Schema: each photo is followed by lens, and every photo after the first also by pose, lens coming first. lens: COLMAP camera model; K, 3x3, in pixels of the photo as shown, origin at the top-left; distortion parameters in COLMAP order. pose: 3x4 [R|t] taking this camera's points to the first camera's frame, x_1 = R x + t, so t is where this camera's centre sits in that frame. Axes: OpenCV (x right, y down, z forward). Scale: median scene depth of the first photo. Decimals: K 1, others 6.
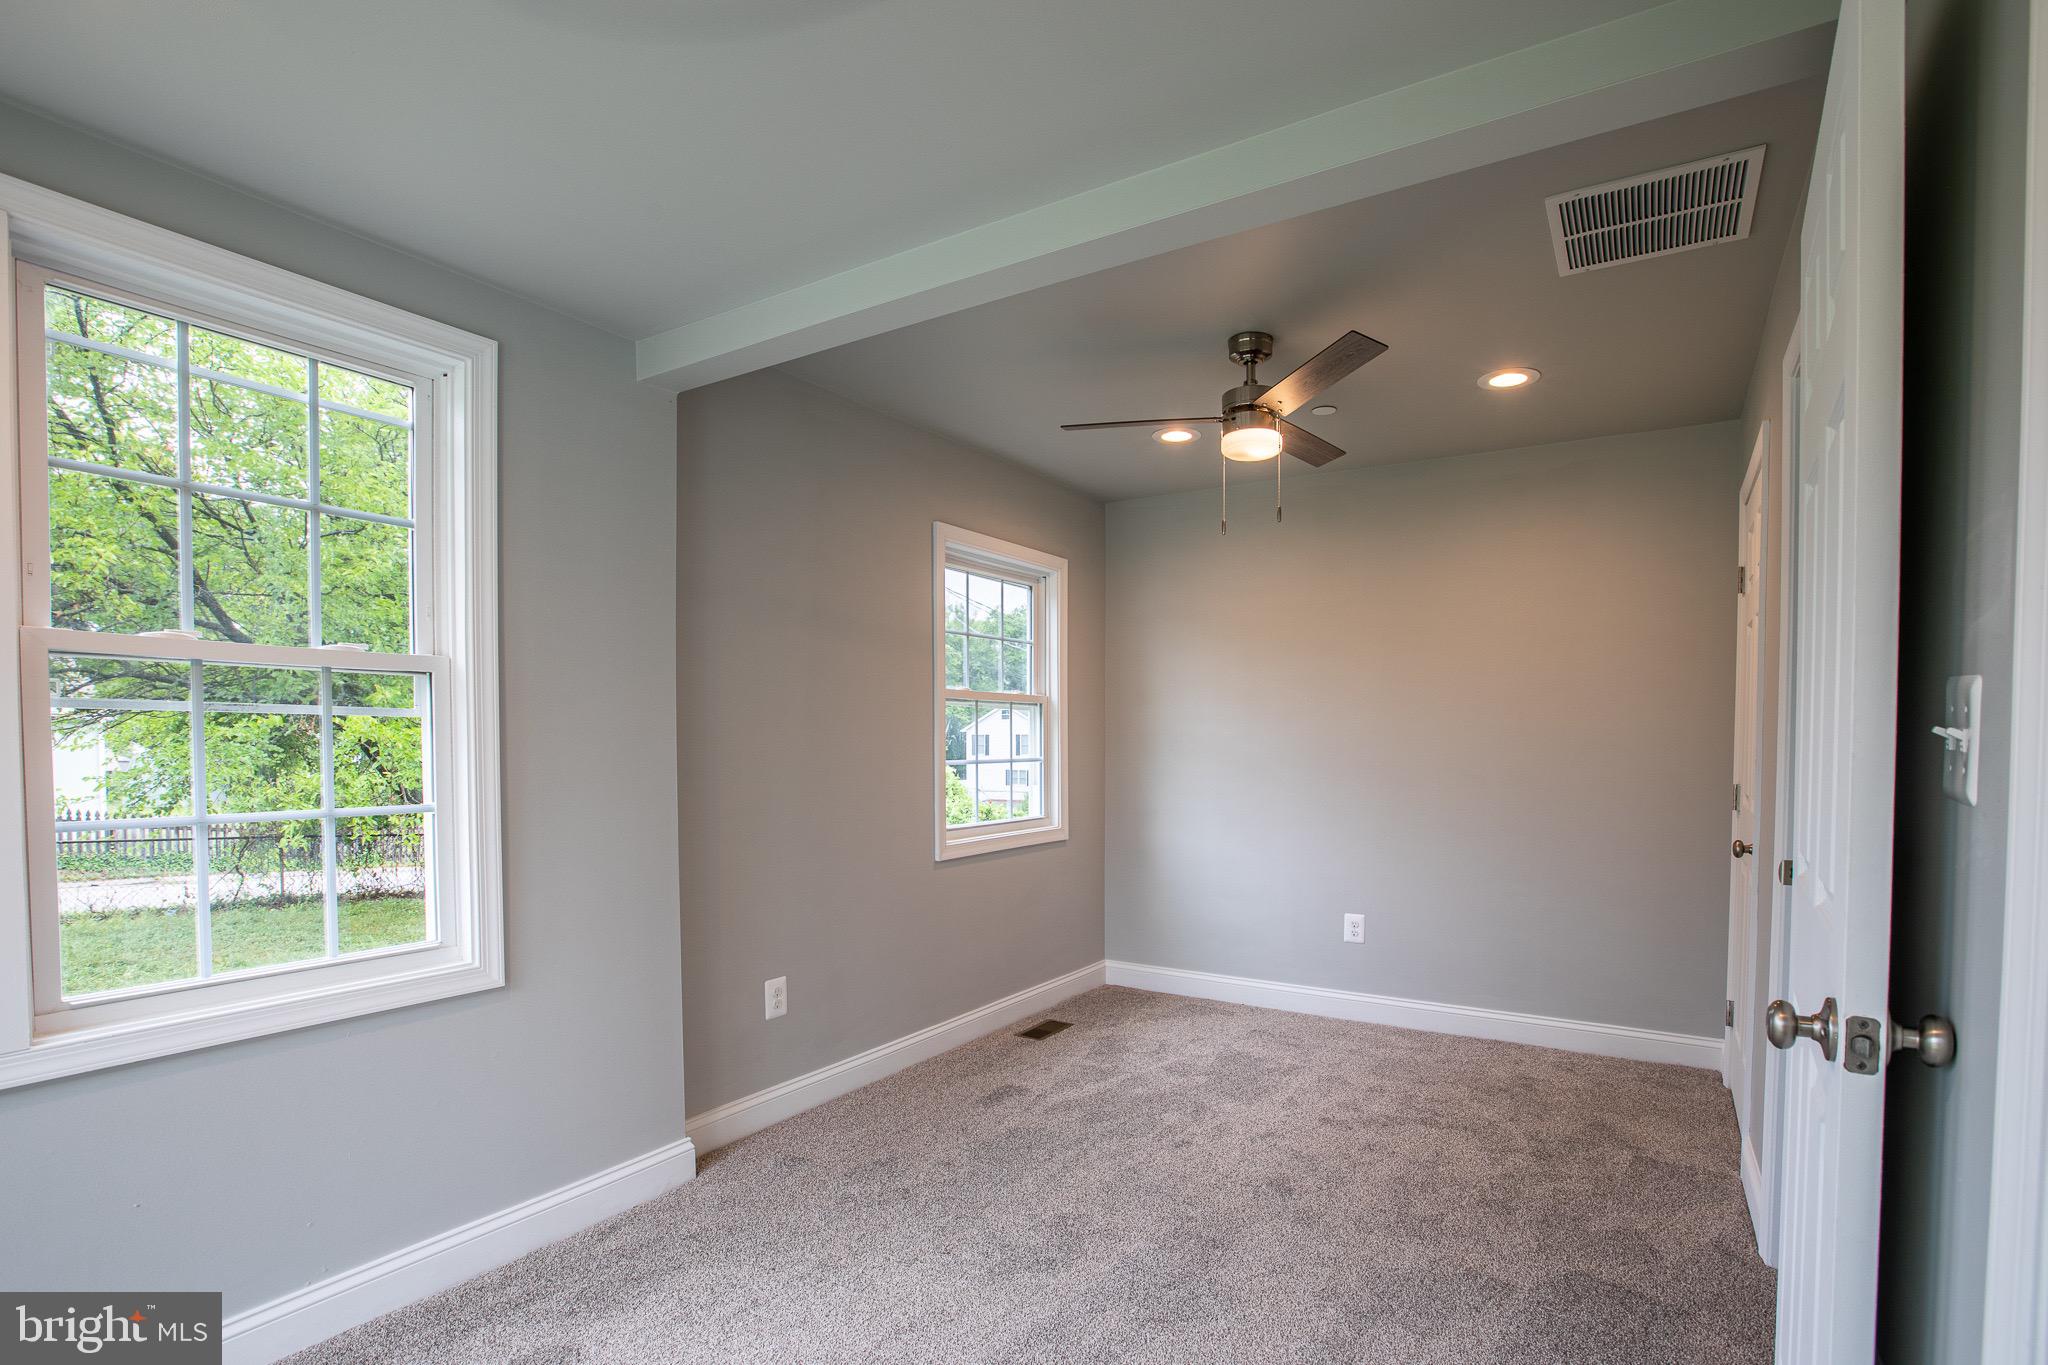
lens RADIAL K [[949.6, 0, 1029.2], [0, 949.6, 774.4], [0, 0, 1]] dist [-0.054231, 0.000046]
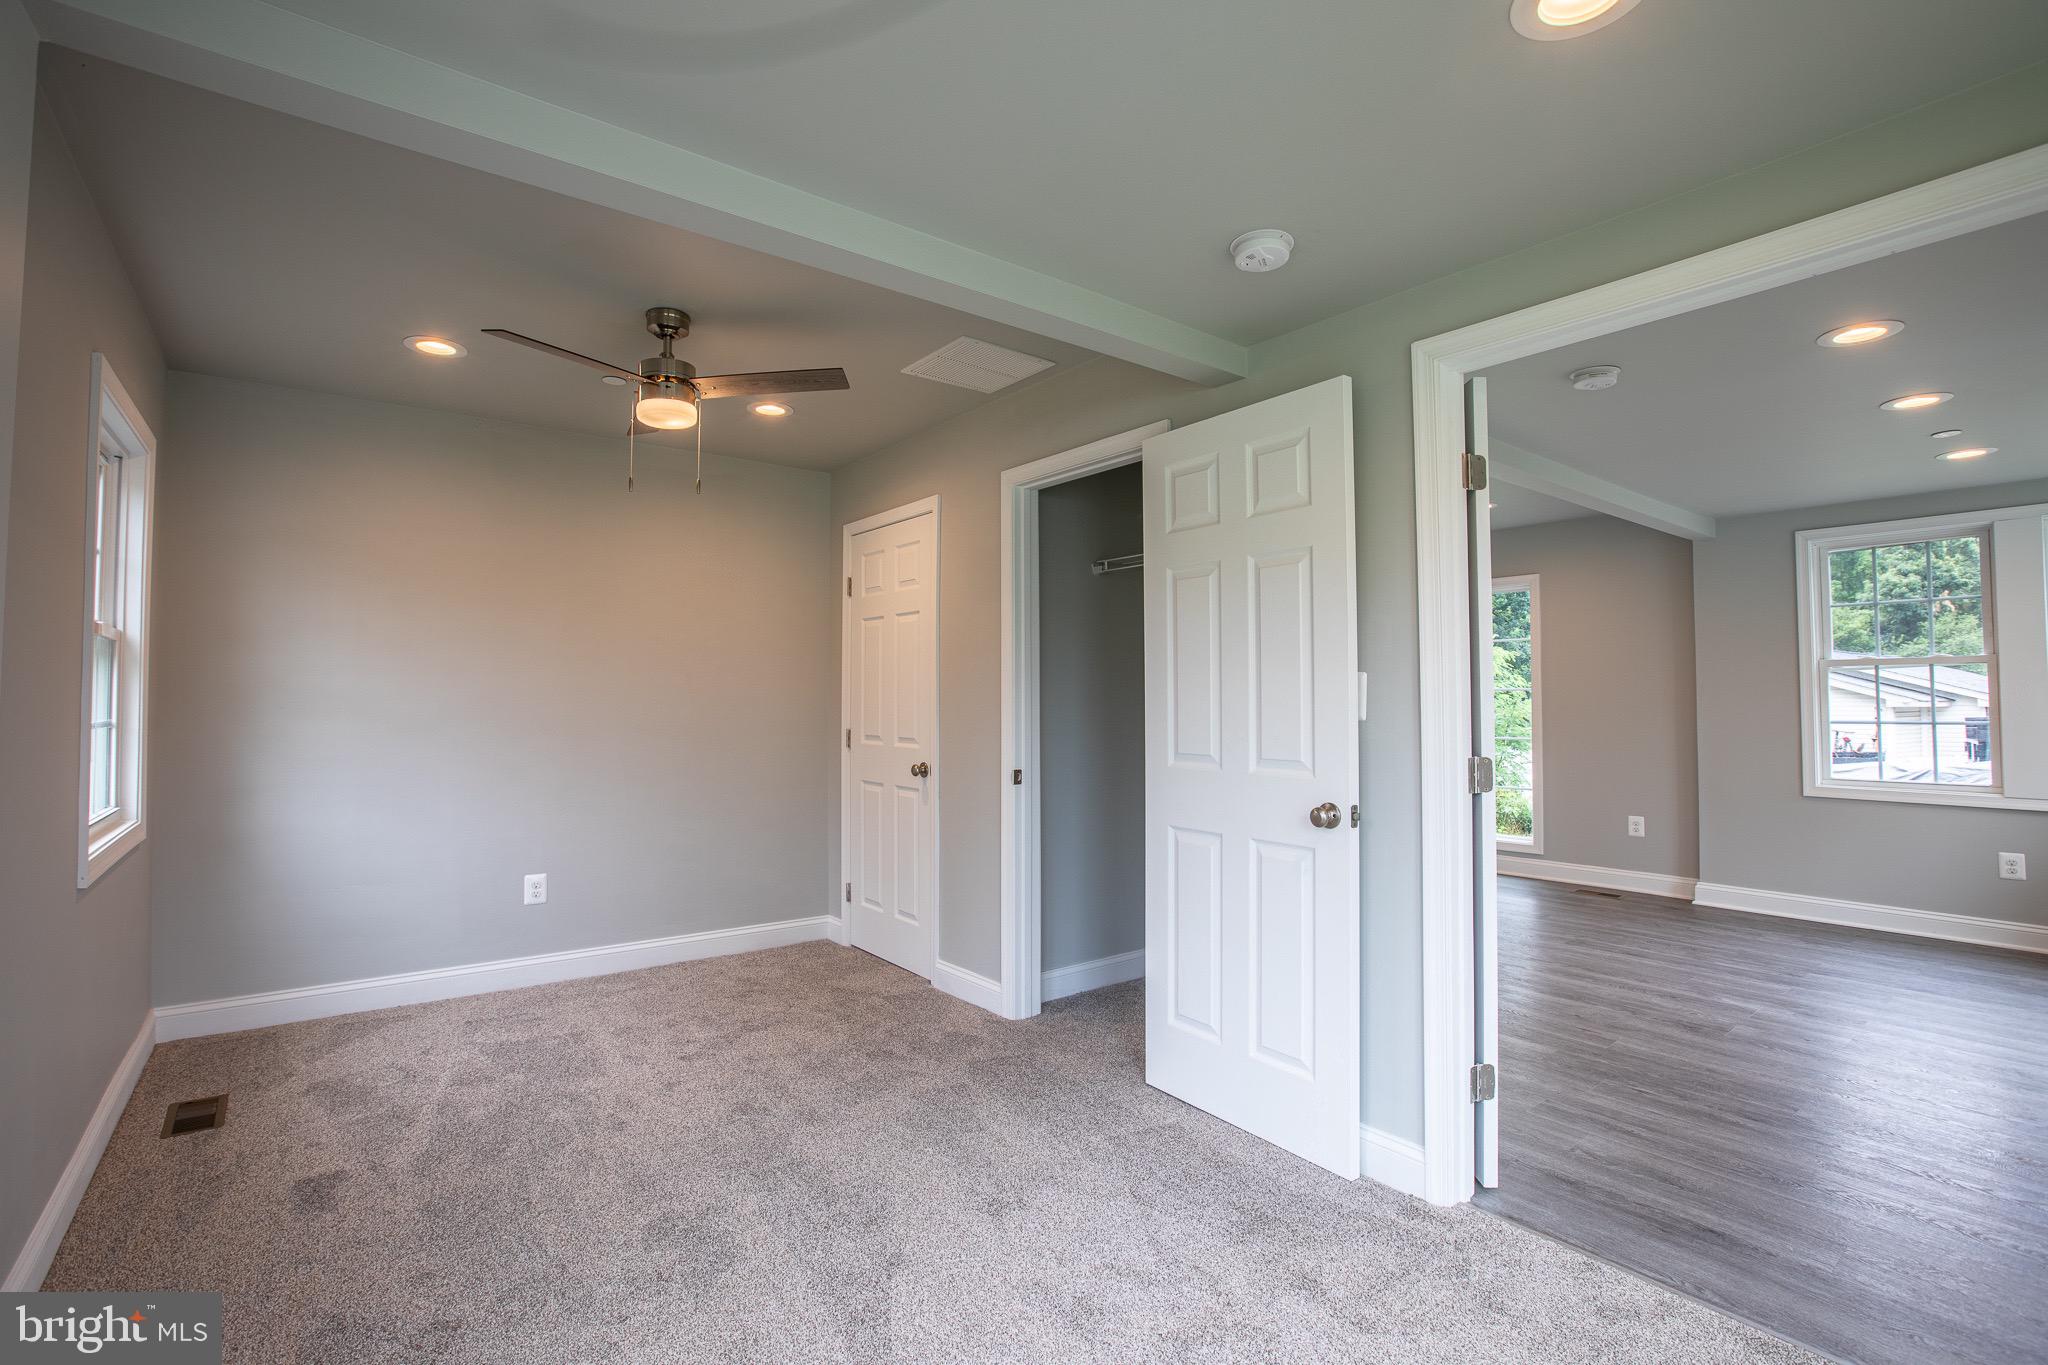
lens RADIAL K [[935.8, 0, 1011.2], [0, 935.8, 672.1], [0, 0, 1]] dist [-0.050640, 0.014125]
pose [[0.355879, 0.027503, 0.934127, -0.455796], [0.027915, 0.998808, -0.040043, -0.011718], [-0.934115, 0.040326, 0.354687, 0.229261]]
